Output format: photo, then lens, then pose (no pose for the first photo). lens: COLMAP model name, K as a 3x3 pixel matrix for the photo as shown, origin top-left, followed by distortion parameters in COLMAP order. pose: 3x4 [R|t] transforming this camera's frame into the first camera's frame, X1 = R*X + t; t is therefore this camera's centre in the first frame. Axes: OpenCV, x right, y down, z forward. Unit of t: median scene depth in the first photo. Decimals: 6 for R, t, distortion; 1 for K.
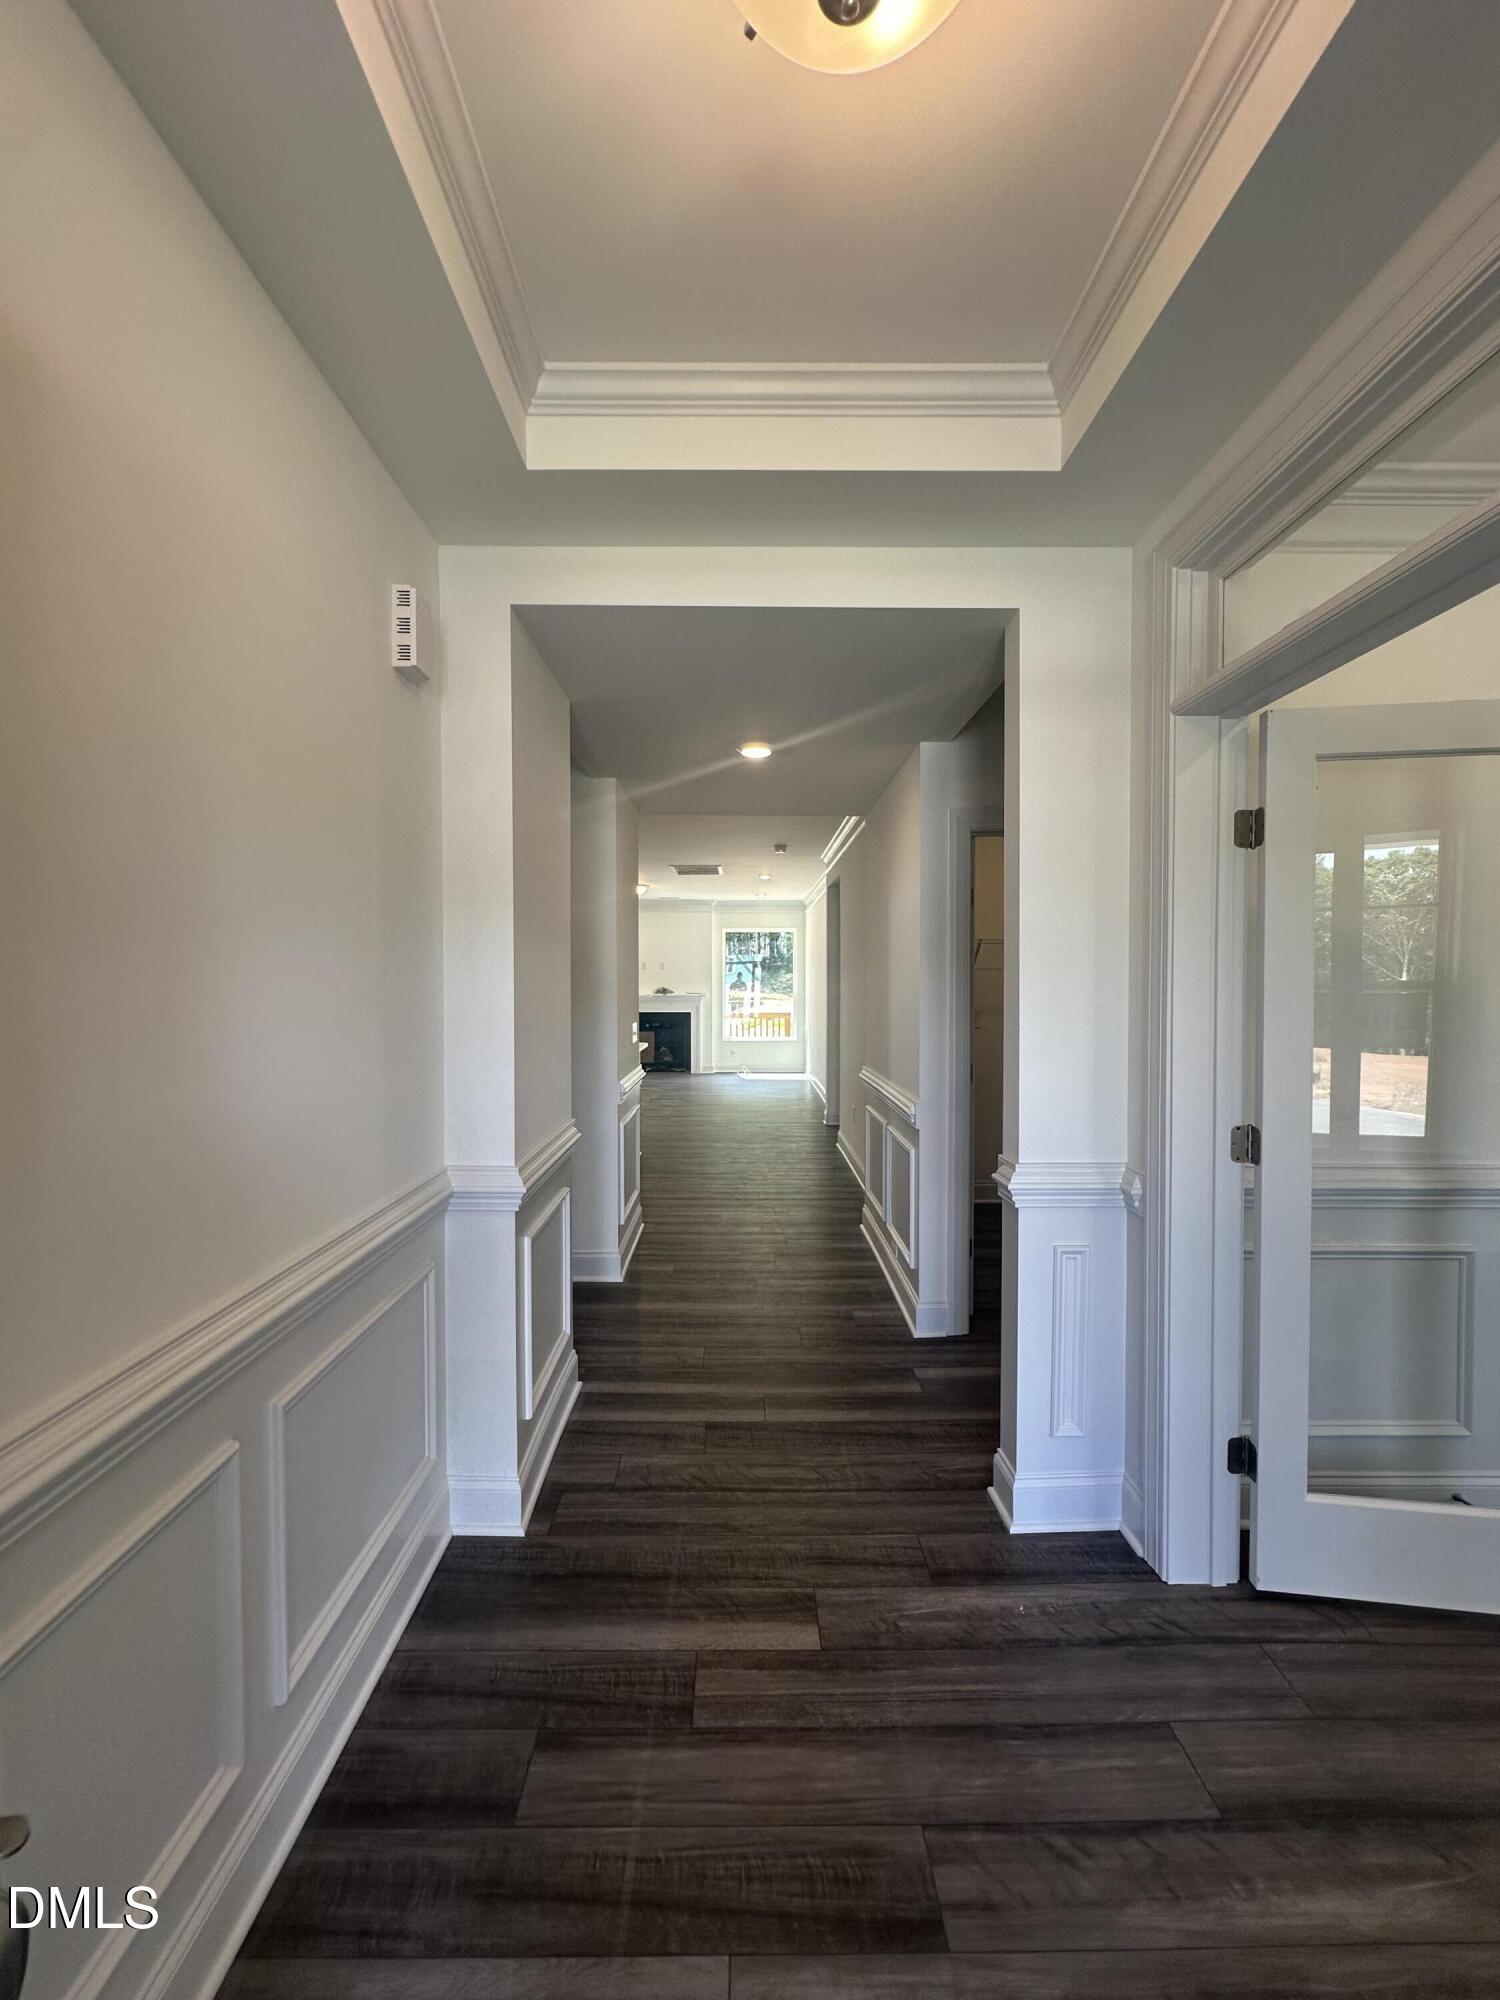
lens RADIAL K [[800.6, 0, 750.2], [0, 800.6, 997.7], [0, 0, 1]] dist [-0.001699, 0.000212]
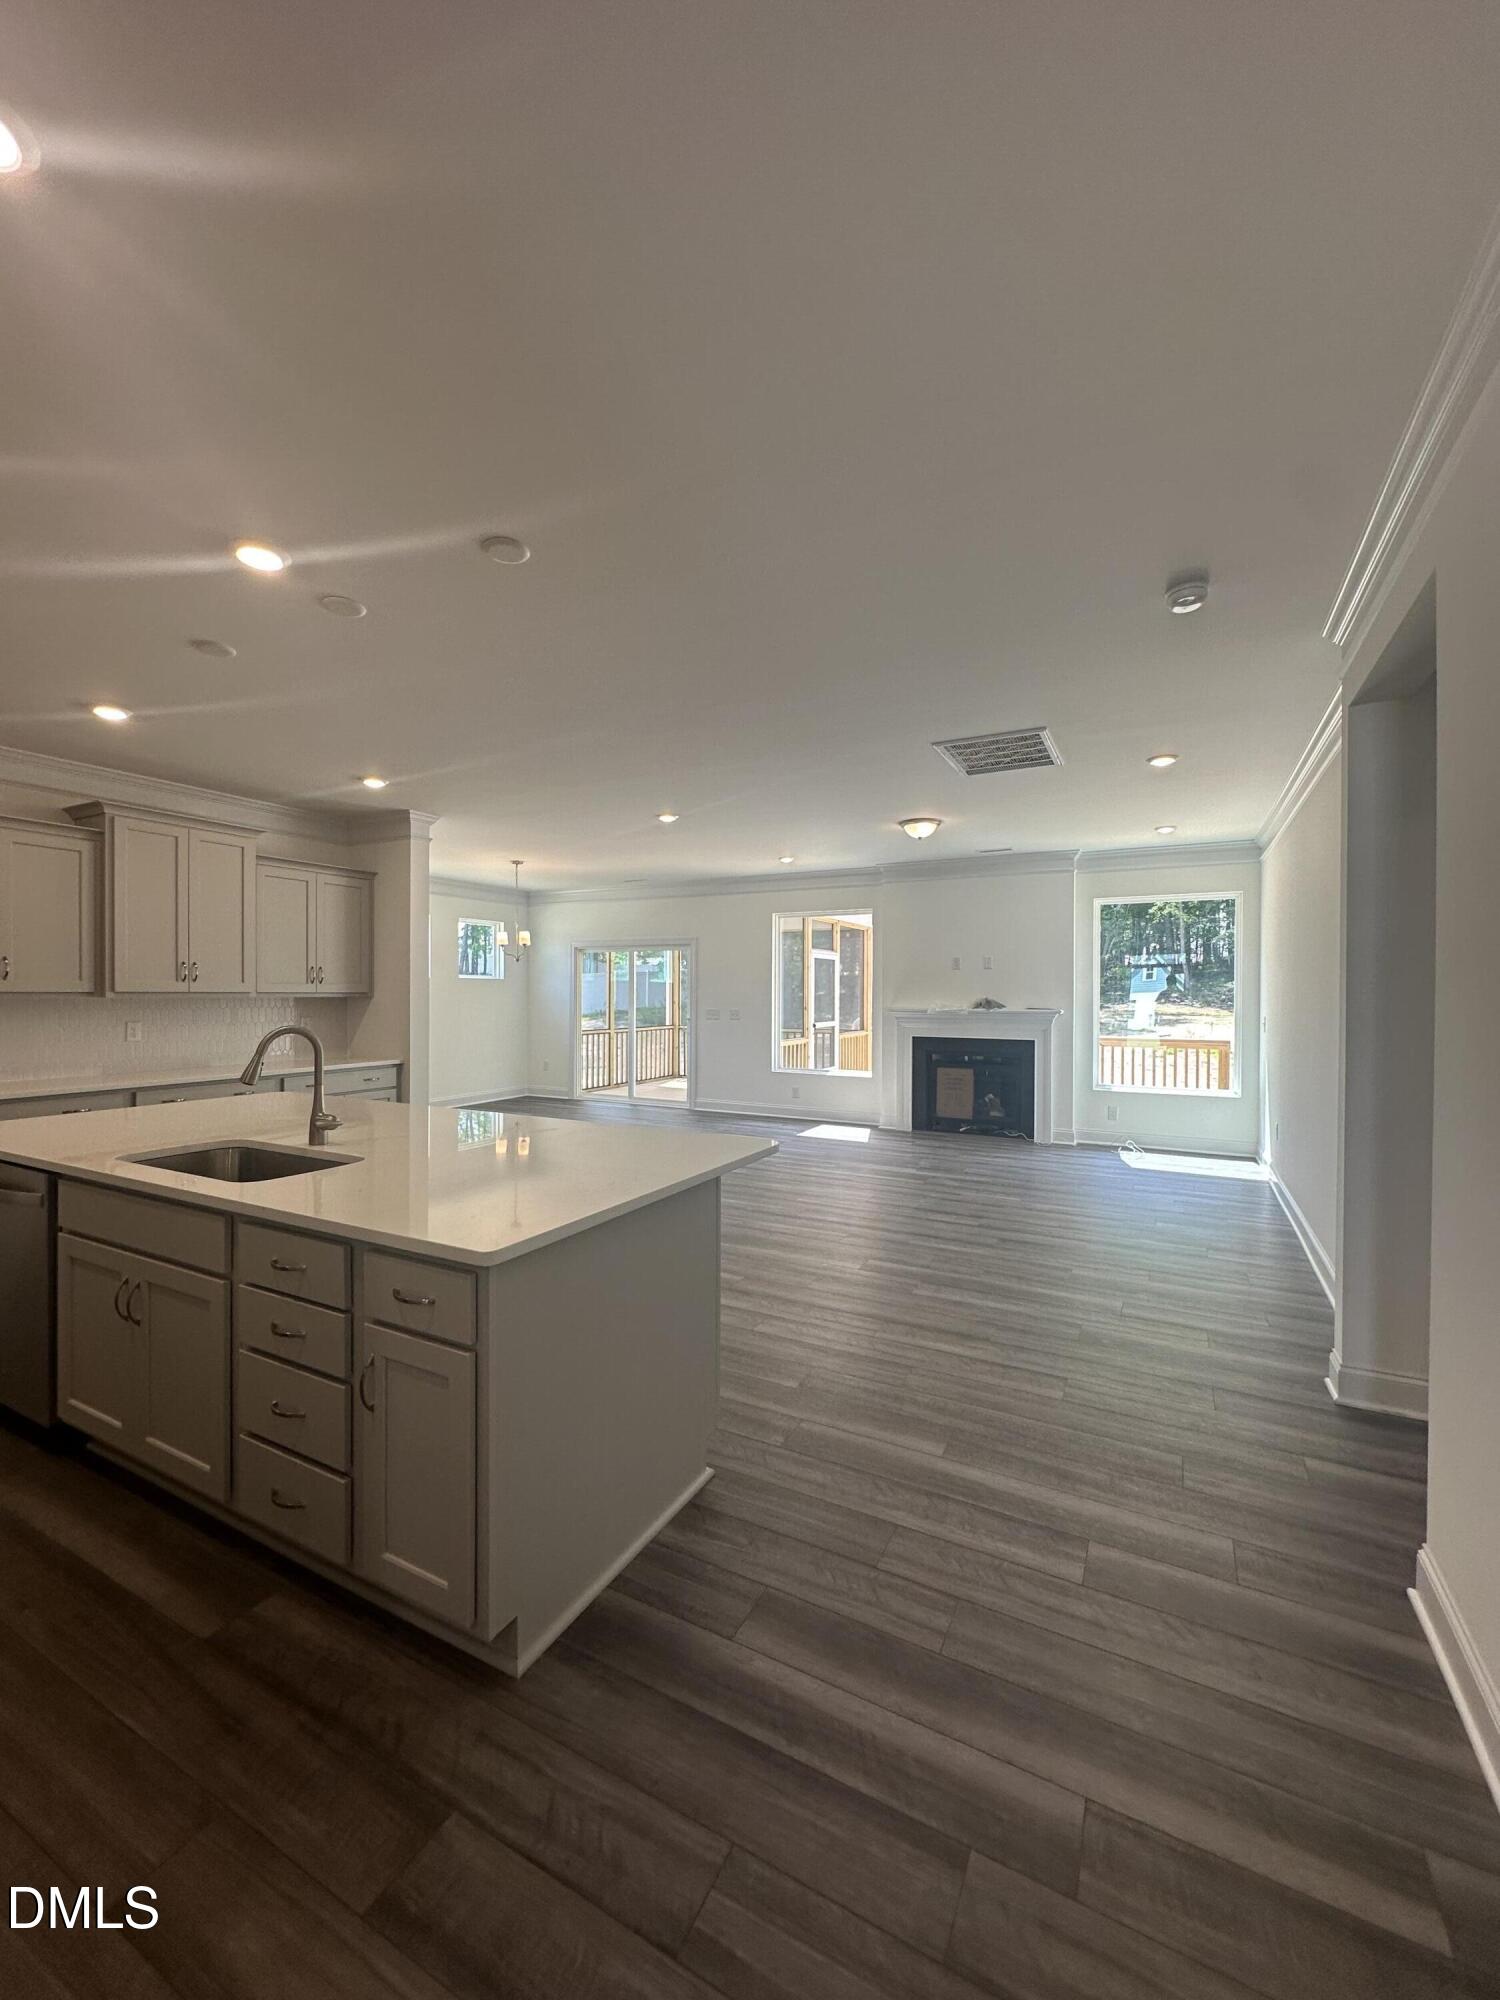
lens RADIAL K [[800.6, 0, 750.2], [0, 800.6, 997.7], [0, 0, 1]] dist [-0.001699, 0.000212]
pose [[0.880477, 0.007592, -0.474028, 0.021837], [-0.013981, 0.999853, -0.009956, -0.004524], [0.473882, 0.015393, 0.880454, 0.361983]]
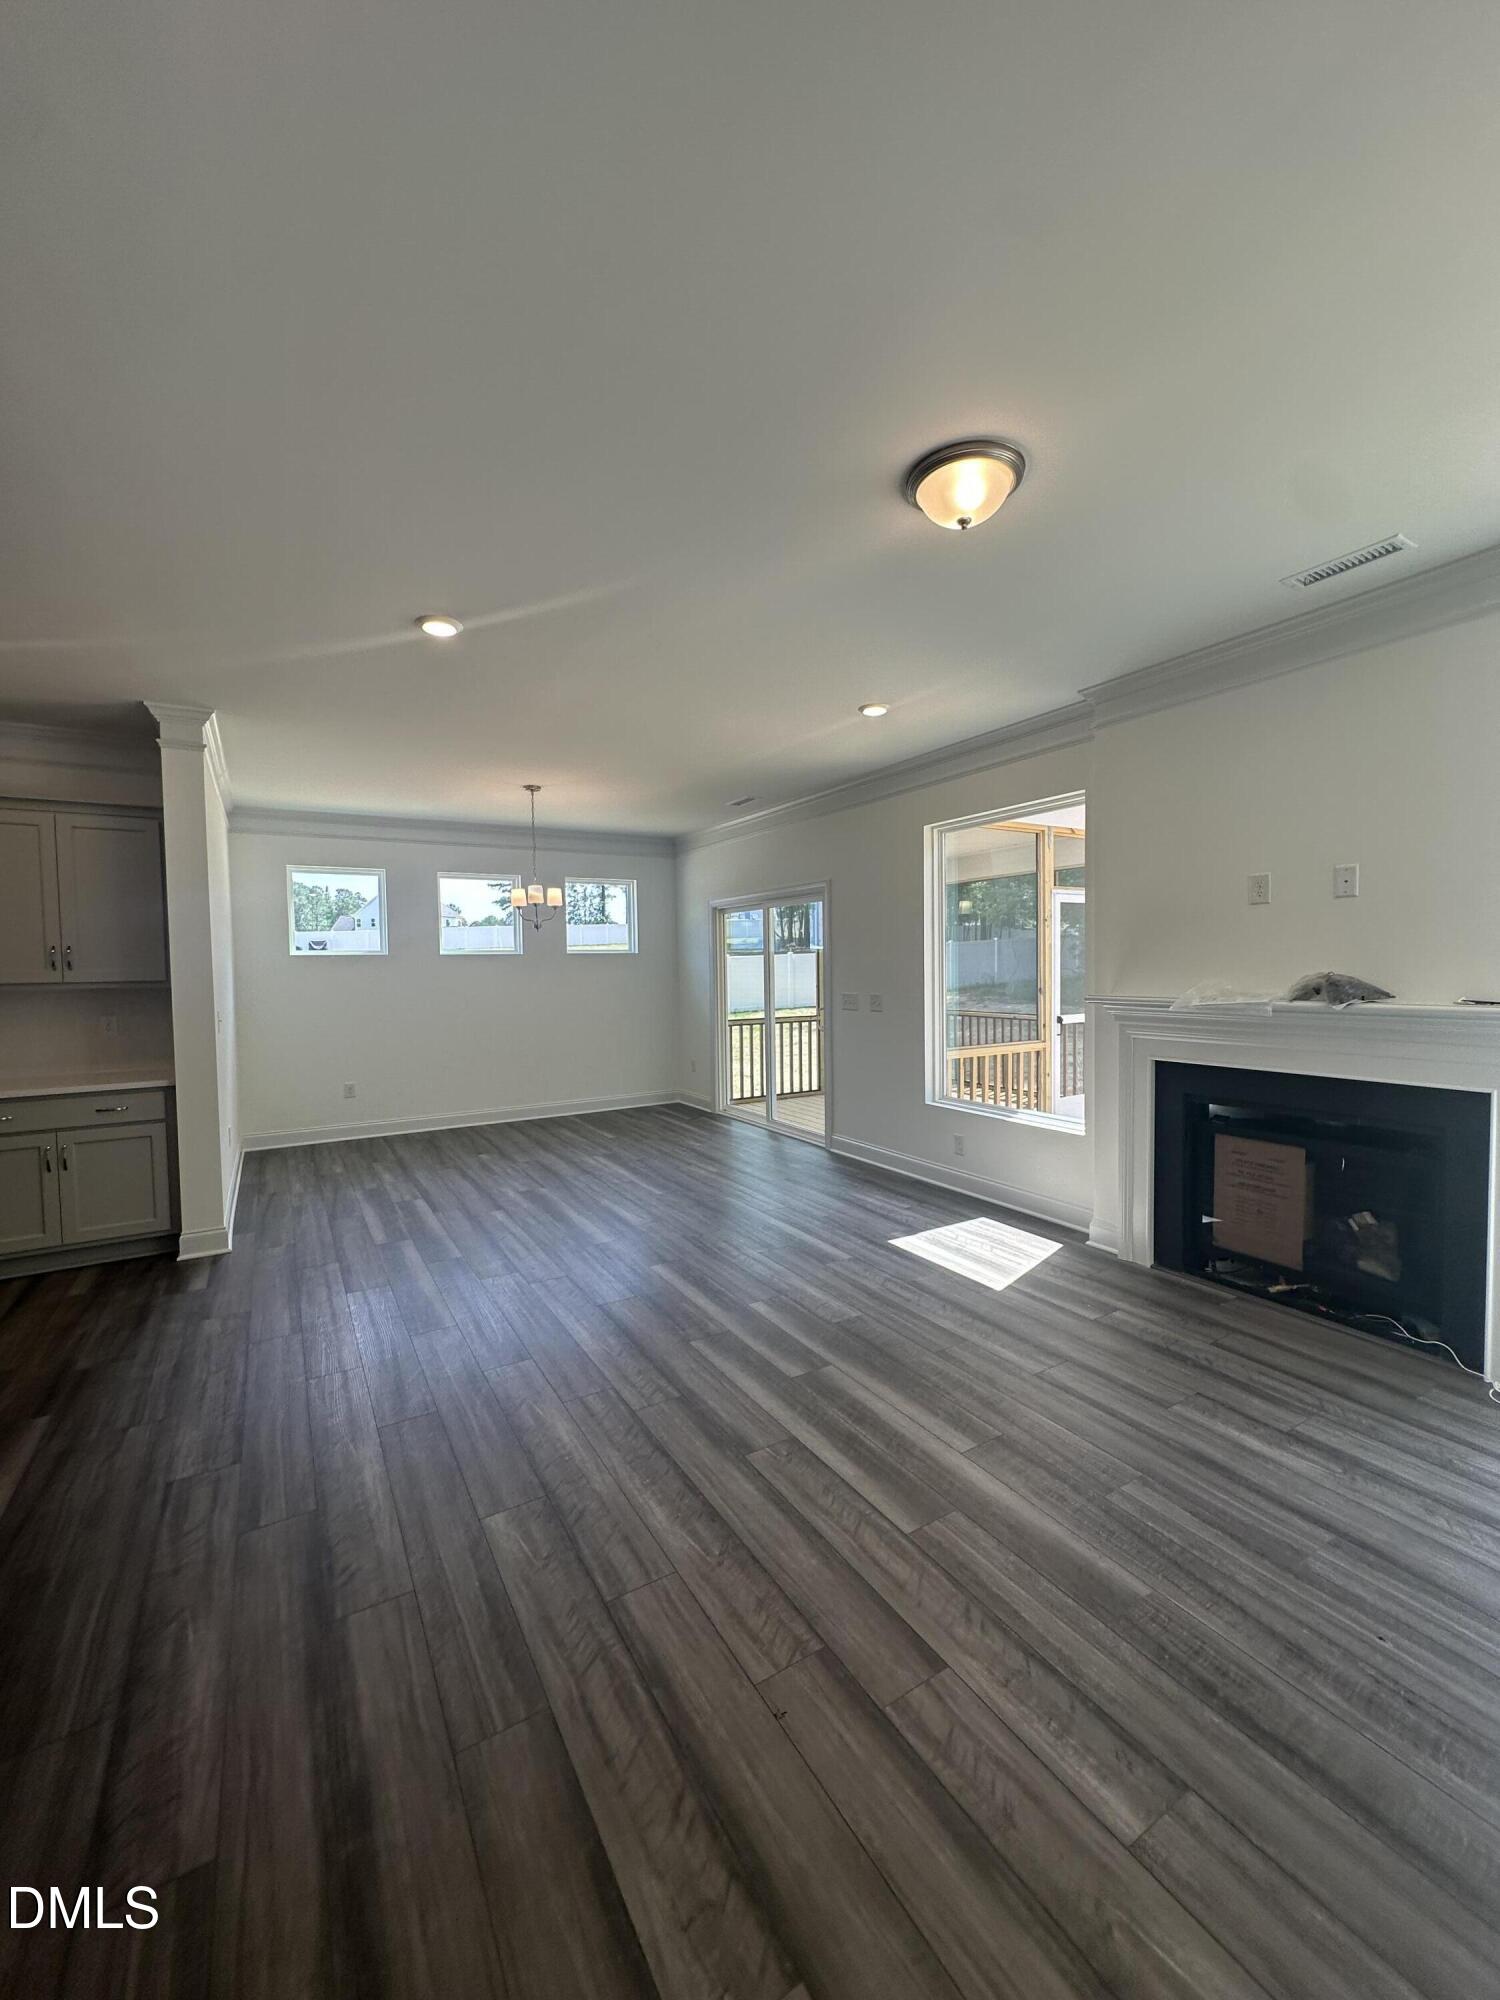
lens RADIAL K [[800.6, 0, 750.2], [0, 800.6, 997.7], [0, 0, 1]] dist [-0.001699, 0.000212]
pose [[0.505145, 0.028563, -0.862562, 0.008053], [-0.000901, 0.999469, 0.032569, -0.013193], [0.863034, -0.015675, 0.504902, 0.710001]]
